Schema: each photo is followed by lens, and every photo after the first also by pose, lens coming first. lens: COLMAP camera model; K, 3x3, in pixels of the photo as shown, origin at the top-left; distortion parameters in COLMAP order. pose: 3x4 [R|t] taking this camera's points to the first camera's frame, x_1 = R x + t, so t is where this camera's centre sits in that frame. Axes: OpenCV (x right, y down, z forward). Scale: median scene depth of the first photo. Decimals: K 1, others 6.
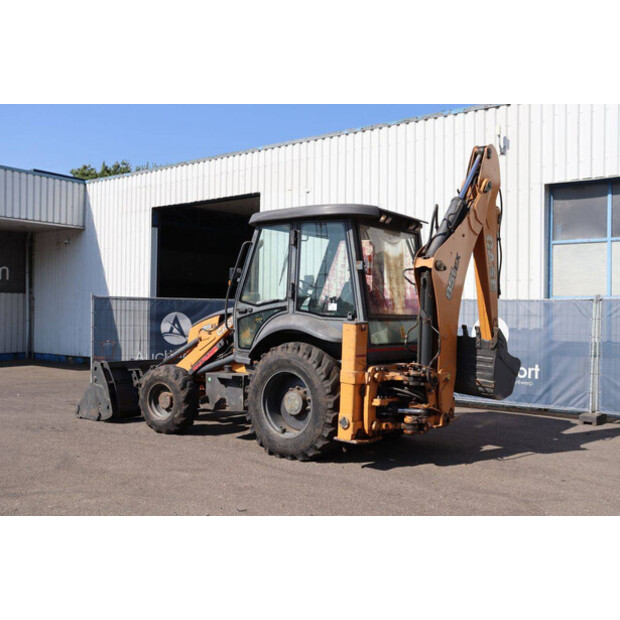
lens RADIAL K [[636.6, 0, 310.0], [0, 636.6, 310.0], [0, 0, 1]] dist [-0.063533, 0.012880]
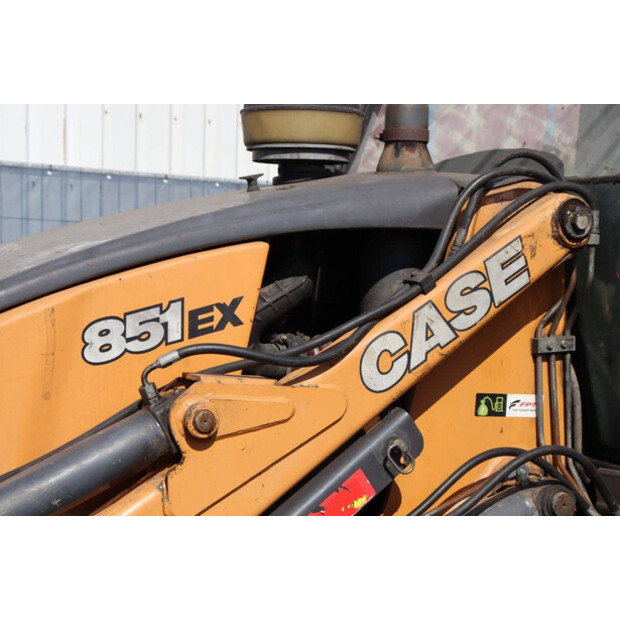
lens RADIAL K [[1333.9, 0, 310.0], [0, 1333.9, 310.0], [0, 0, 1]] dist [0.326958, -0.110397]
pose [[0.401593, -0.045300, 0.914697, -0.470493], [-0.032026, 0.997470, 0.063460, 0.005392], [-0.915258, -0.054779, 0.399126, 1.021554]]
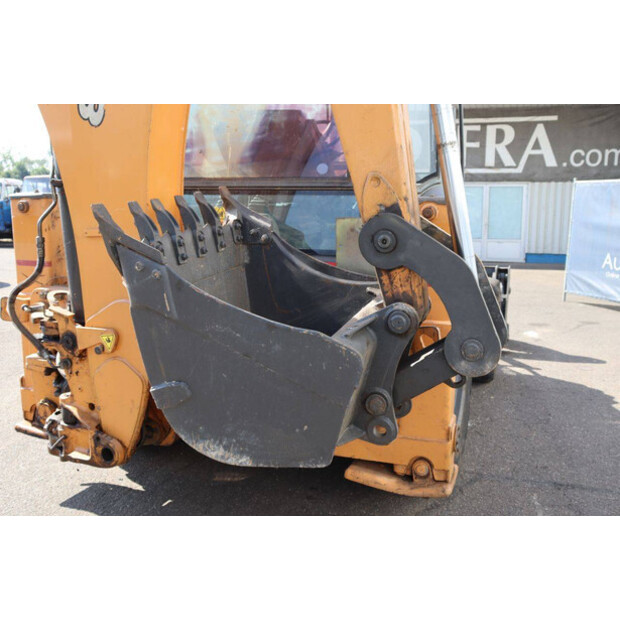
lens RADIAL K [[656.2, 0, 309.5], [0, 656.2, 293.9], [0, 0, 1]] dist [-0.014053, 0.000932]
pose [[0.345457, 0.117174, -0.931091, 0.549637], [0.003907, 0.991986, 0.126287, 0.027702], [0.938427, -0.047264, 0.342230, 0.887825]]
